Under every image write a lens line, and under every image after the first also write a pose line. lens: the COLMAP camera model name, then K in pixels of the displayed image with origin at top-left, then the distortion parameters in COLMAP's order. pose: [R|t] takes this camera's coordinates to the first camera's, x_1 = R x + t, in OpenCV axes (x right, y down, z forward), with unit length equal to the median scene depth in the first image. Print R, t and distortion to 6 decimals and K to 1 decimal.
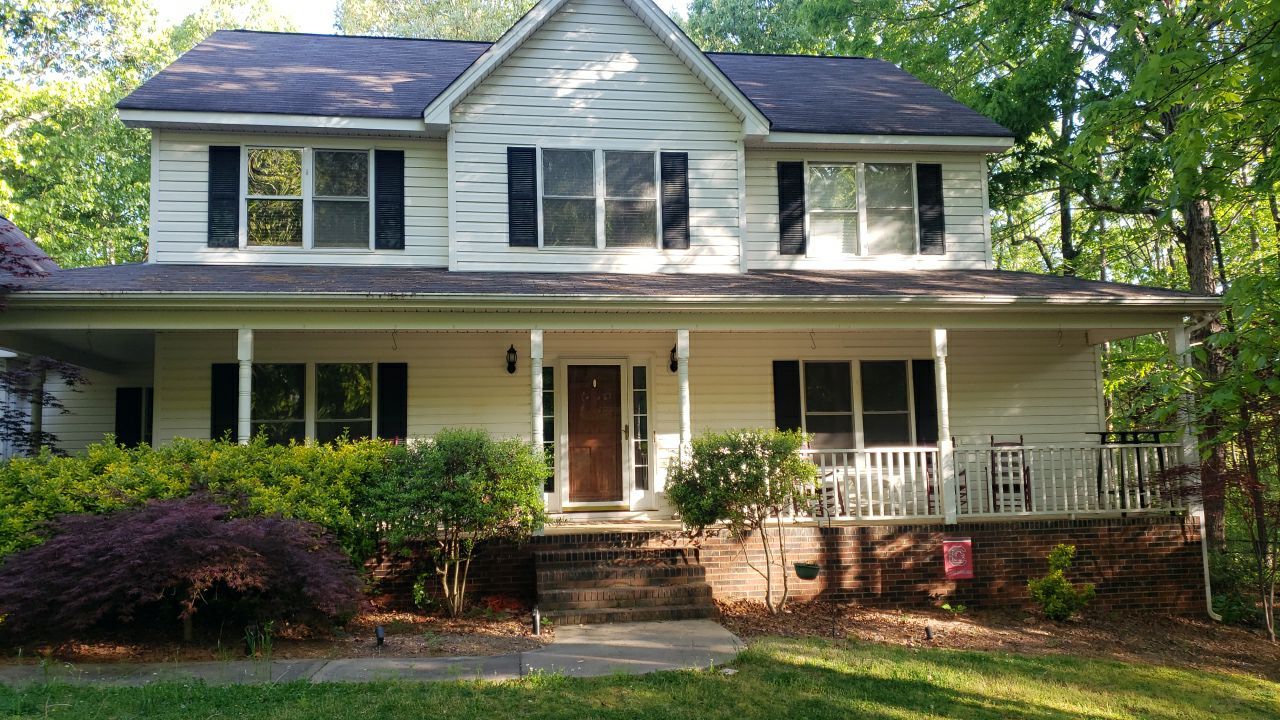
lens RADIAL K [[1073.5, 0, 640.6], [0, 1073.5, 357.9], [0, 0, 1]] dist [0.053945, -0.004474]
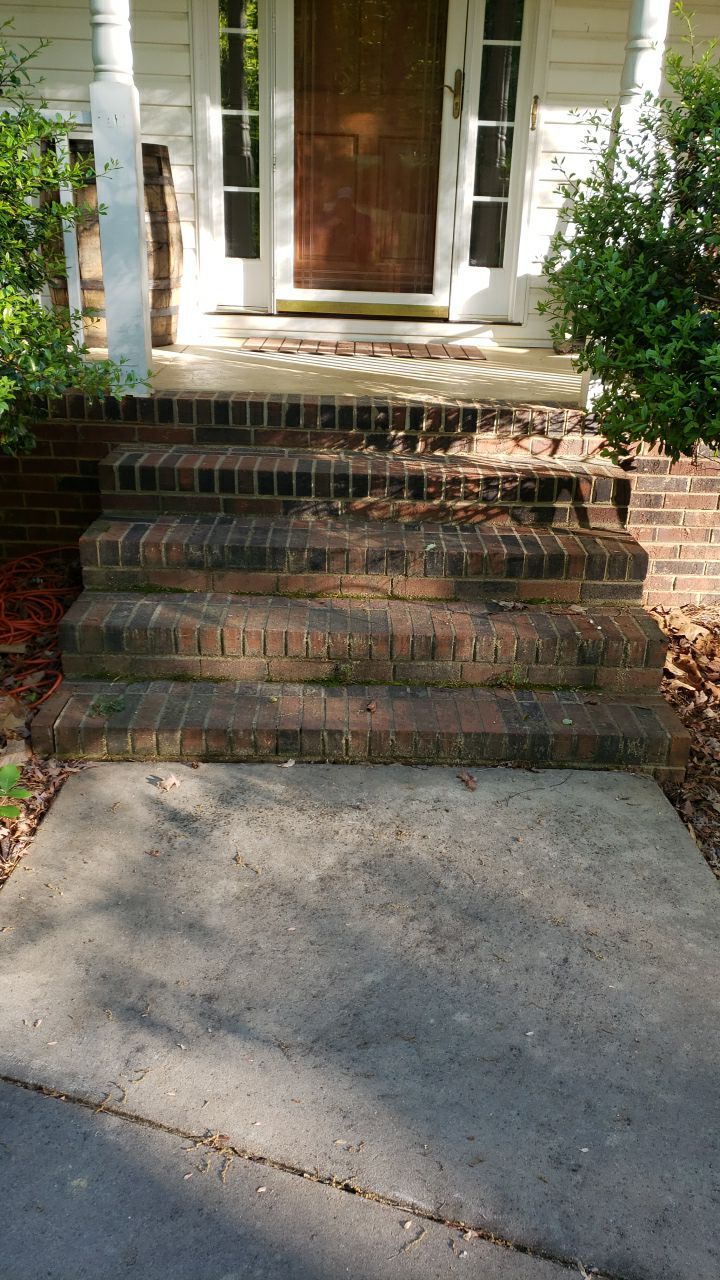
lens RADIAL K [[1073.5, 0, 359.3], [0, 1073.5, 636.3], [0, 0, 1]] dist [0.053945, -0.004474]
pose [[0.988316, 0.104351, -0.111100, 0.015638], [-0.044320, 0.894148, 0.445573, 0.081112], [0.145836, -0.435443, 0.888325, 0.682481]]
